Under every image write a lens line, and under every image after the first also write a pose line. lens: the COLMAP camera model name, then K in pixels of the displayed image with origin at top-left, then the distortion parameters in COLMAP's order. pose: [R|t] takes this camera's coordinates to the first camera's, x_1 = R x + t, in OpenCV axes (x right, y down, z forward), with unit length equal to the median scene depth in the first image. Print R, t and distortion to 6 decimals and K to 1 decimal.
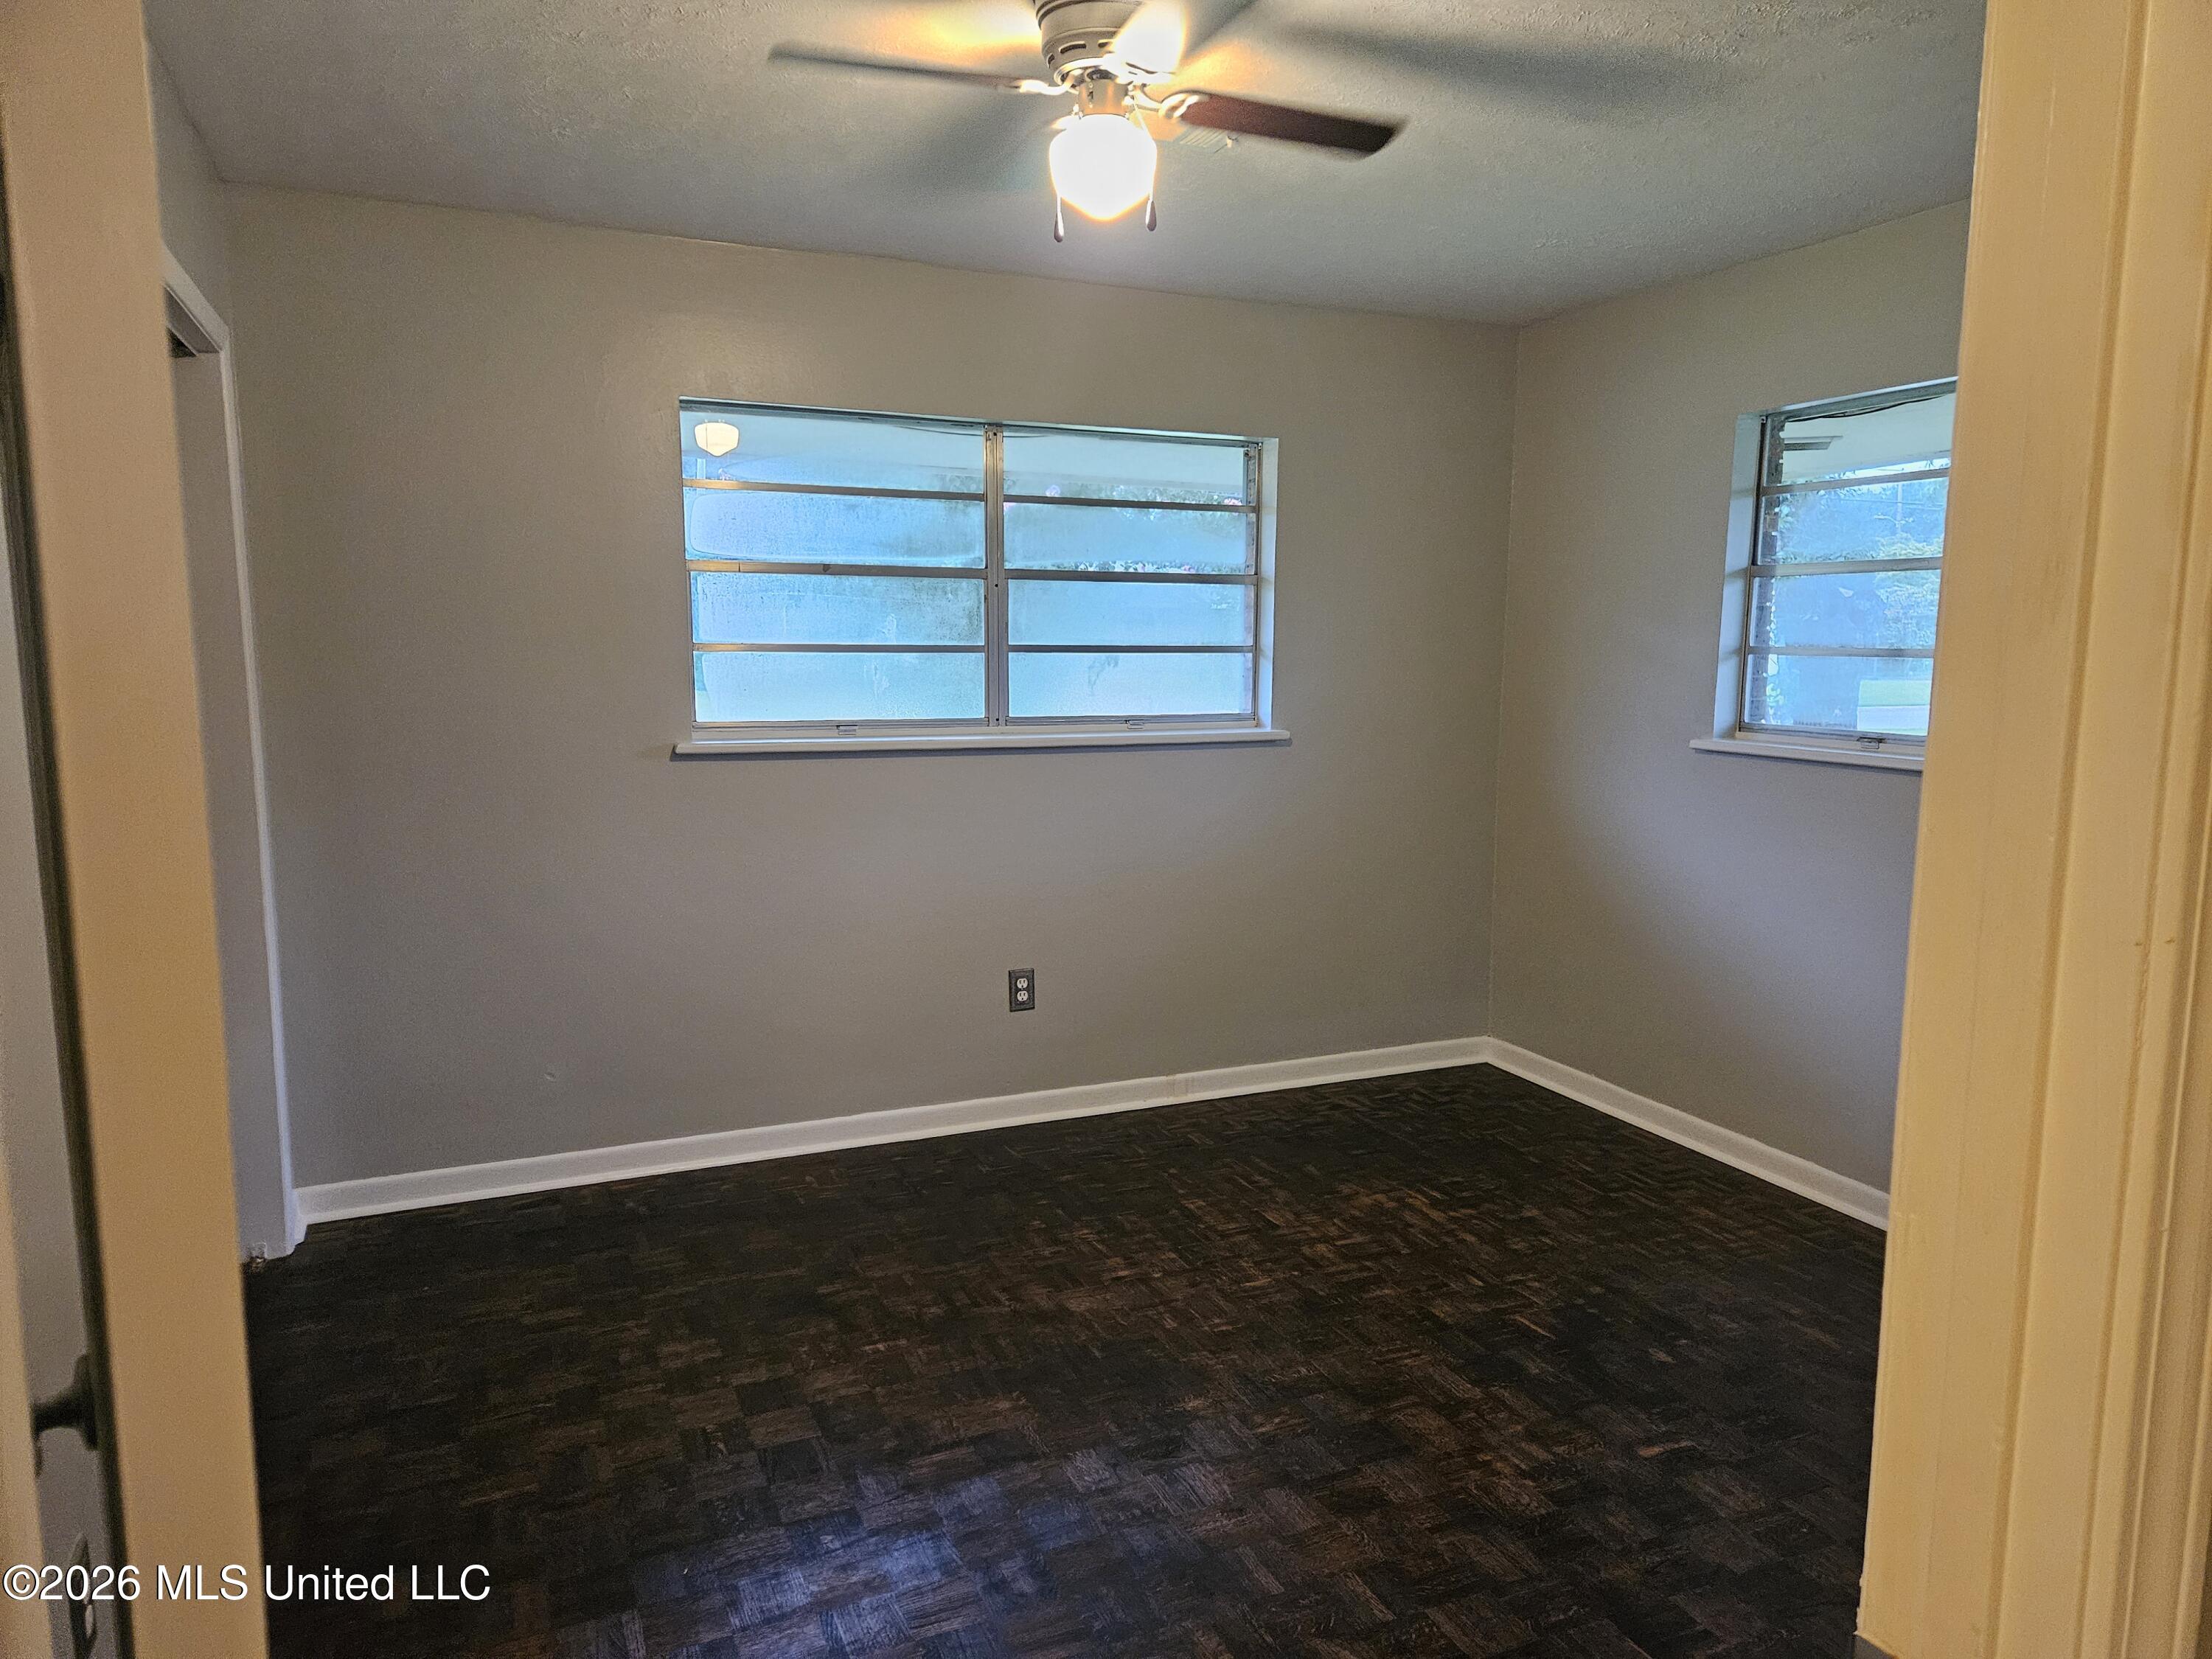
lens RADIAL K [[1483.6, 0, 1112.2], [0, 1483.6, 835.9], [0, 0, 1]] dist [0.083047, -0.067486]
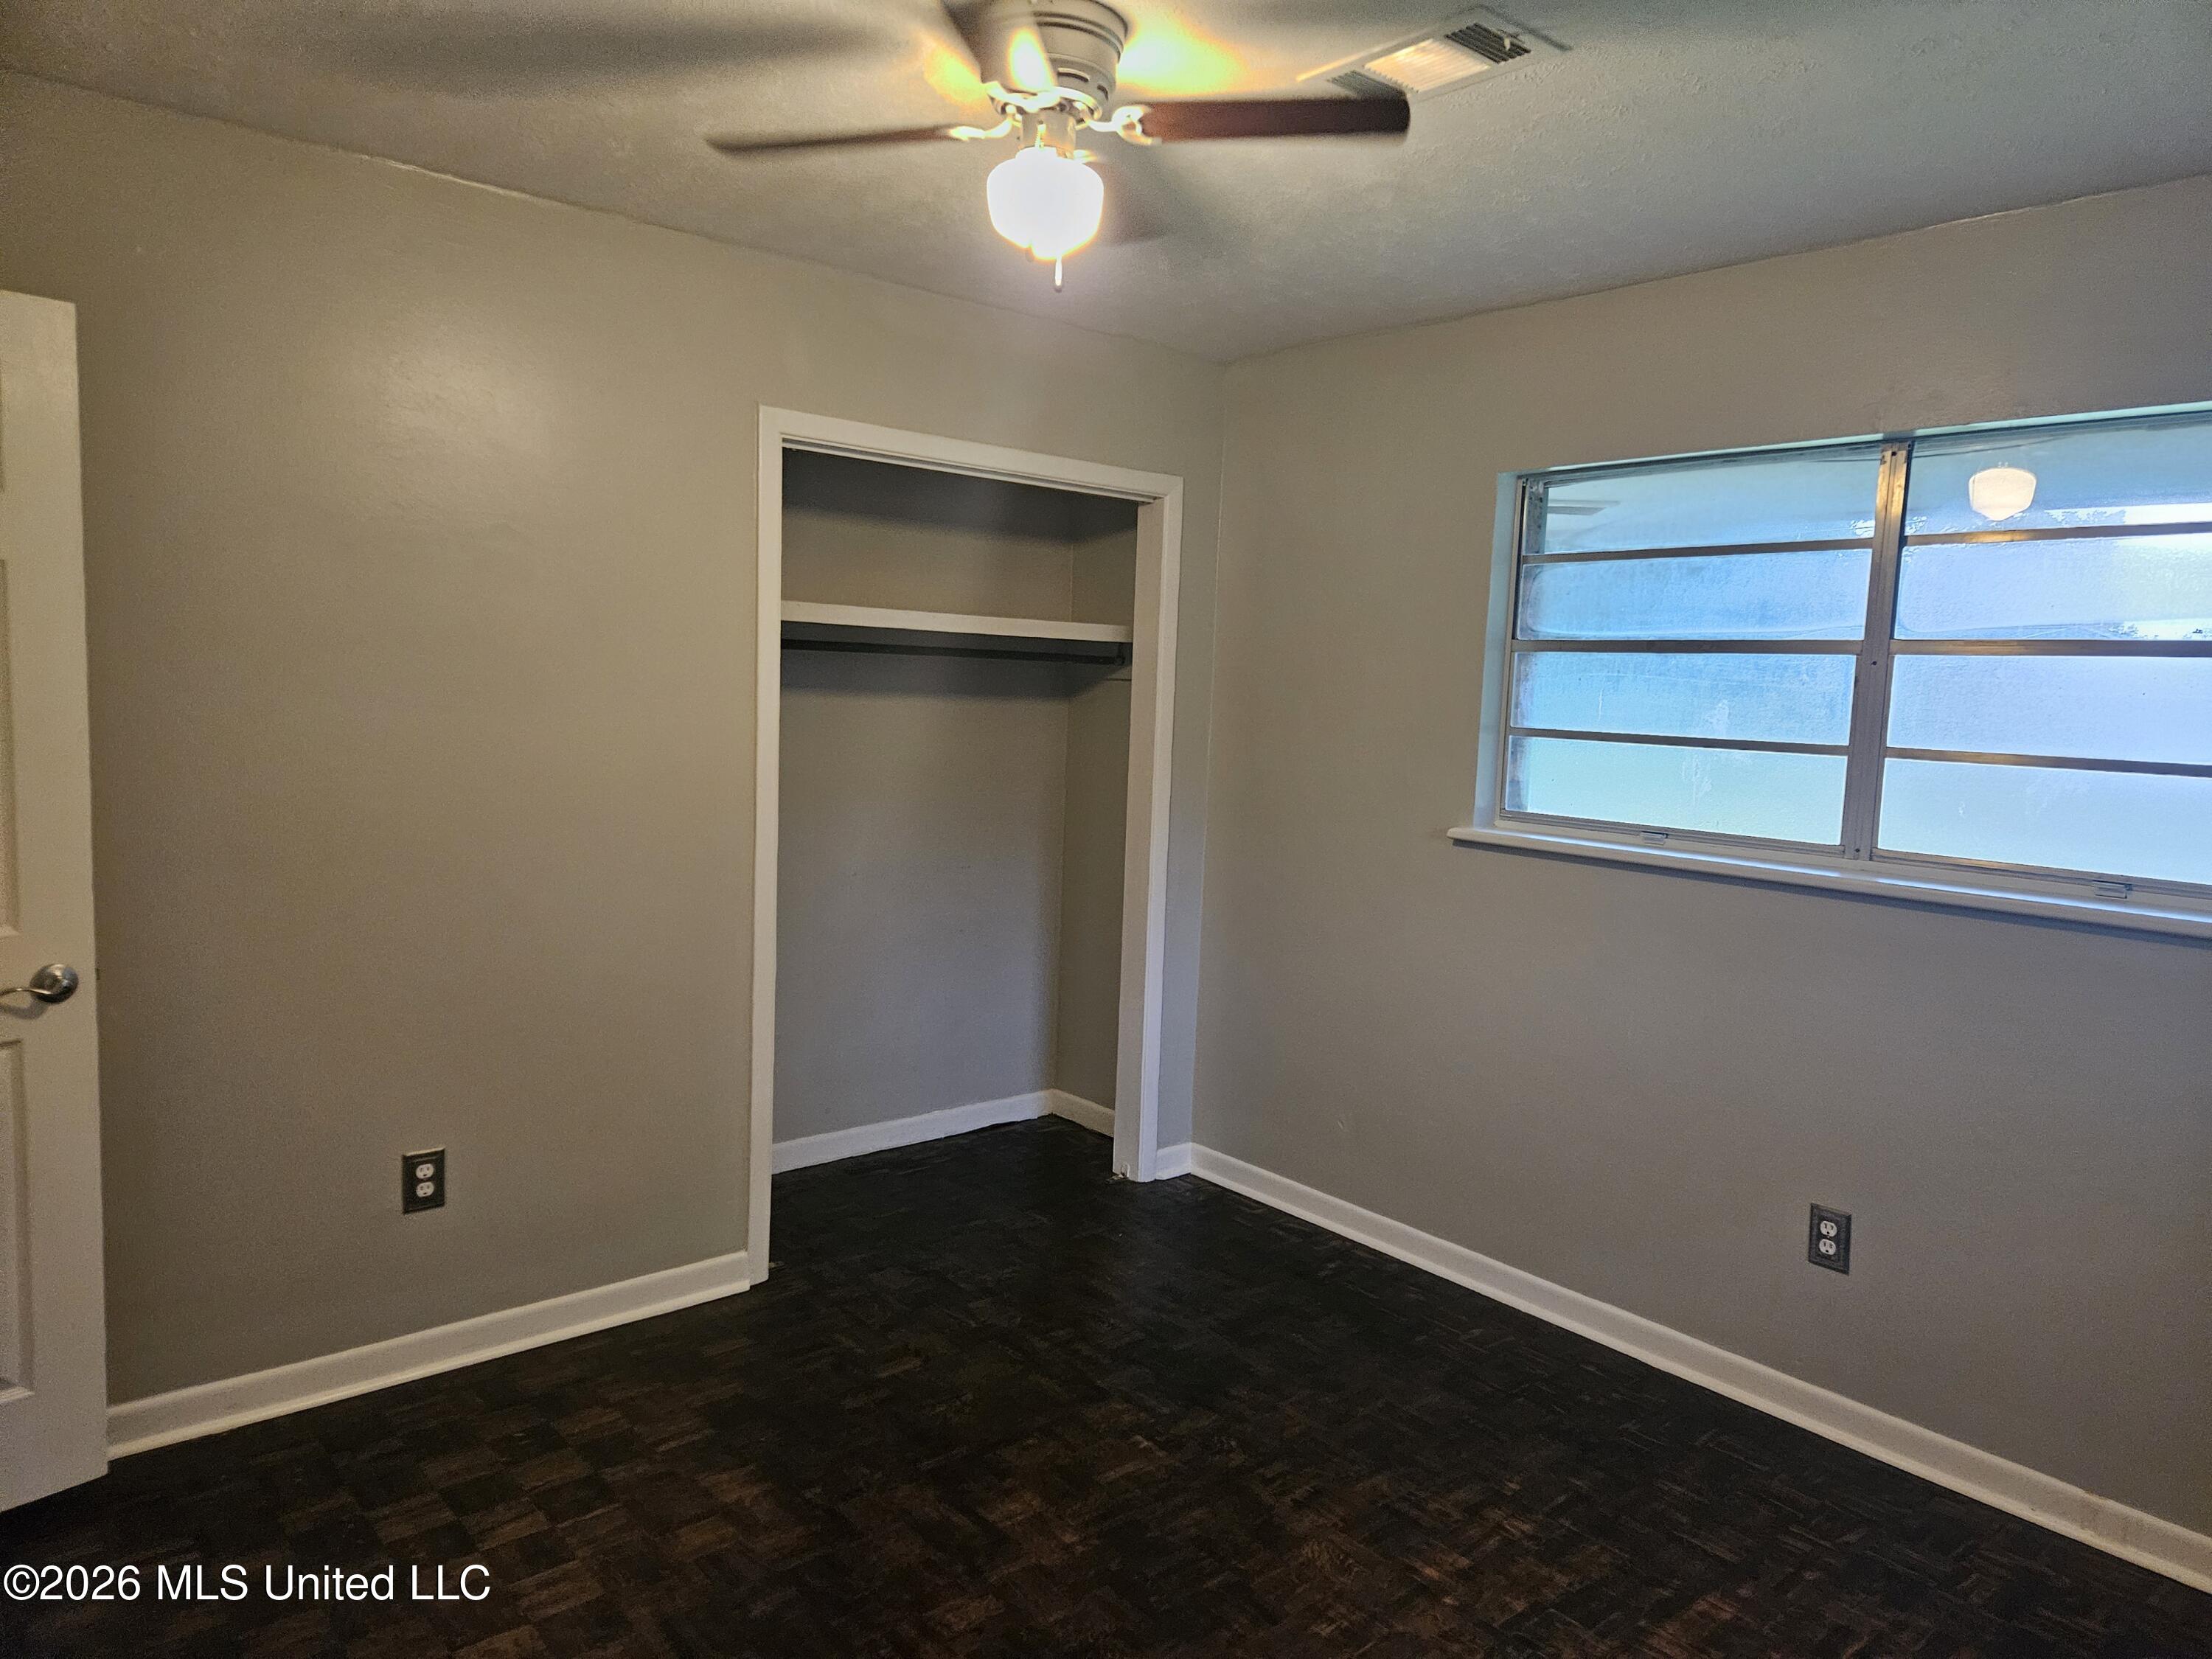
lens RADIAL K [[1483.6, 0, 1107.8], [0, 1483.6, 825.7], [0, 0, 1]] dist [0.083047, -0.067486]
pose [[0.282271, 0.100435, -0.954063, 0.519627], [-0.168733, 0.984199, 0.053685, -0.070234], [0.944379, 0.145828, 0.294758, 0.461935]]
